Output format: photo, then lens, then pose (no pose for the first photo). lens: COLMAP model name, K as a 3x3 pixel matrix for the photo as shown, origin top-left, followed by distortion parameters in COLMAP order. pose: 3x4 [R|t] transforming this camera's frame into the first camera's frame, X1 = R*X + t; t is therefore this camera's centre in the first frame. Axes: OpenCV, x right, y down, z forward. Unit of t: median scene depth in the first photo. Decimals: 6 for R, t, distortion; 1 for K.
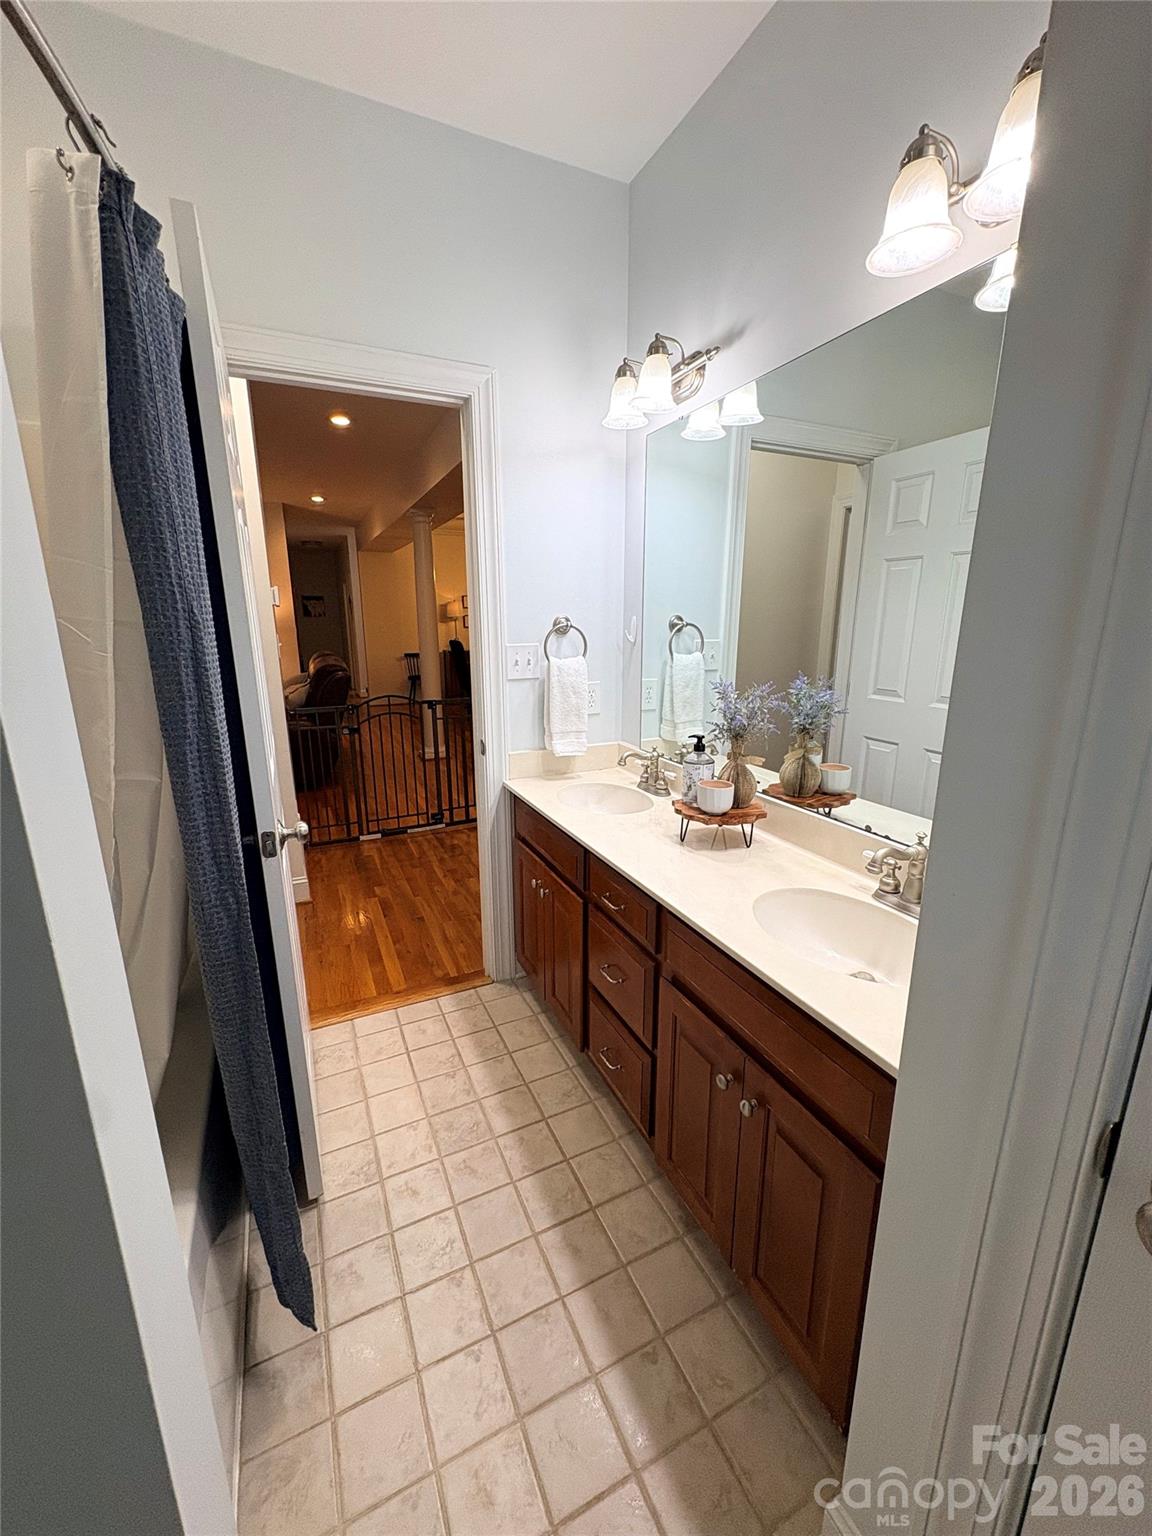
lens RADIAL K [[622.9, 0, 576.0], [0, 622.9, 768.0], [0, 0, 1]] dist [-0.000217, -0.000009]
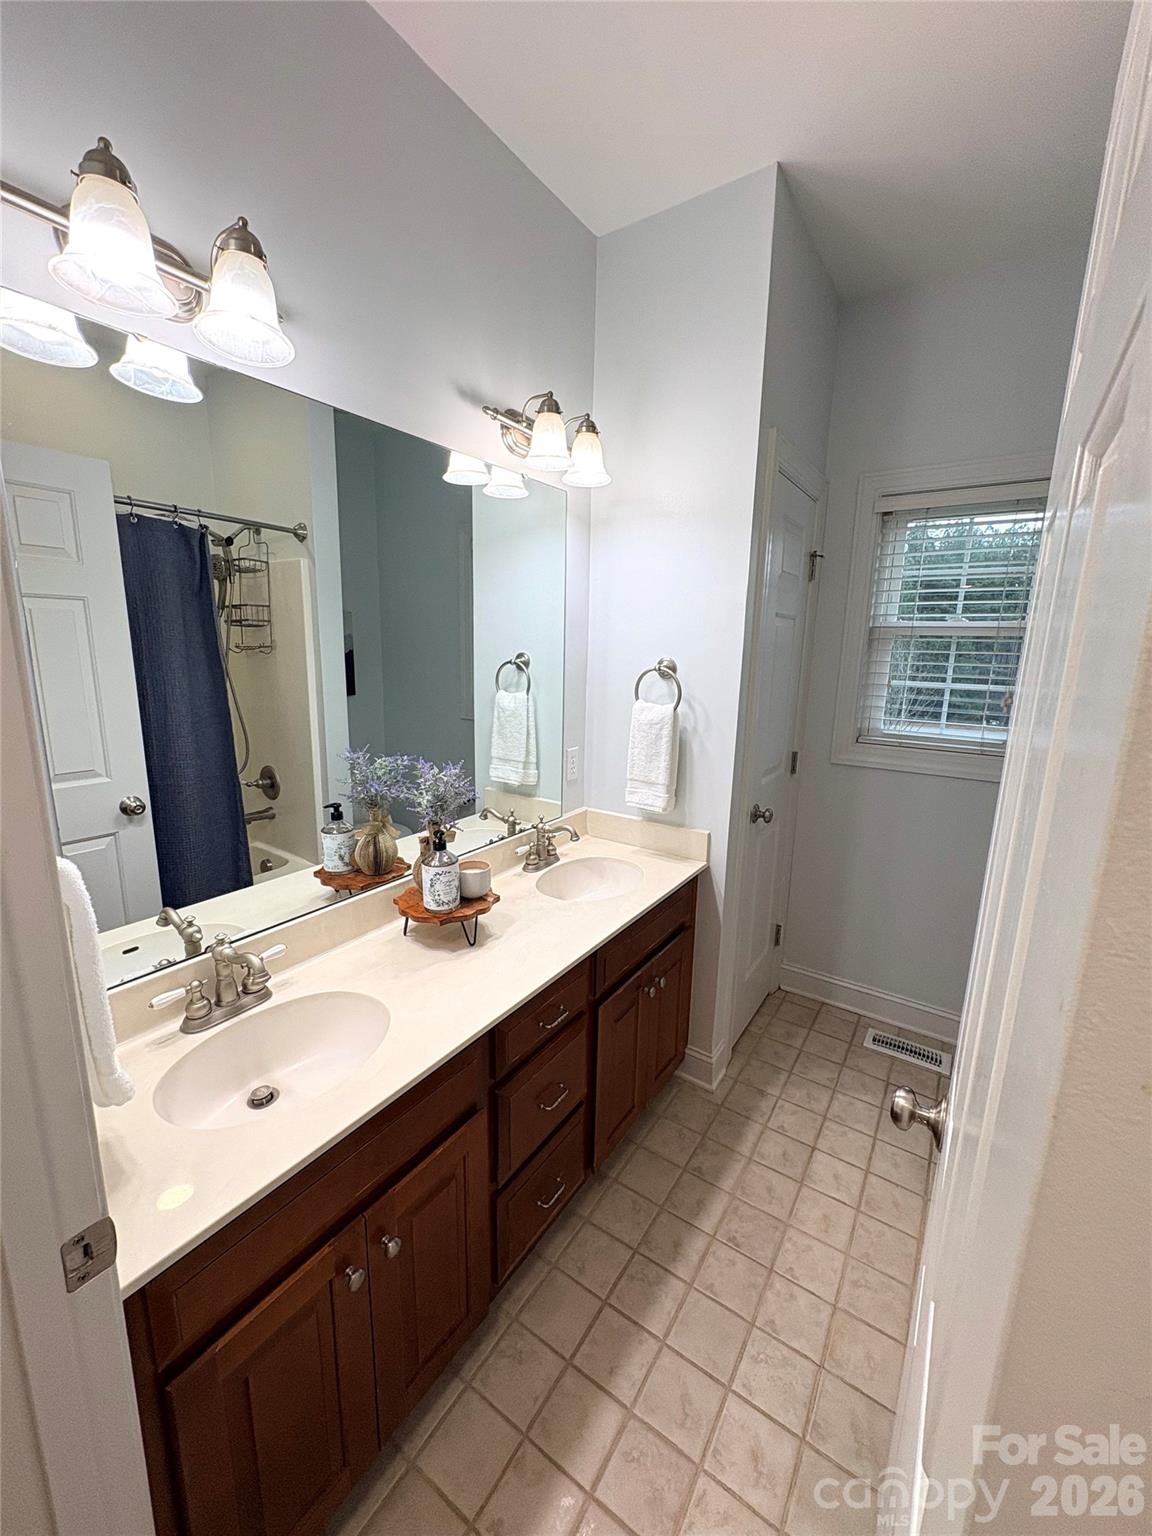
lens RADIAL K [[622.9, 0, 576.0], [0, 622.9, 768.0], [0, 0, 1]] dist [-0.000217, -0.000009]
pose [[-0.525565, -0.165176, 0.834565, -0.637181], [0.184149, 0.935628, 0.301146, -0.373933], [-0.830584, 0.311956, -0.461317, 1.264319]]
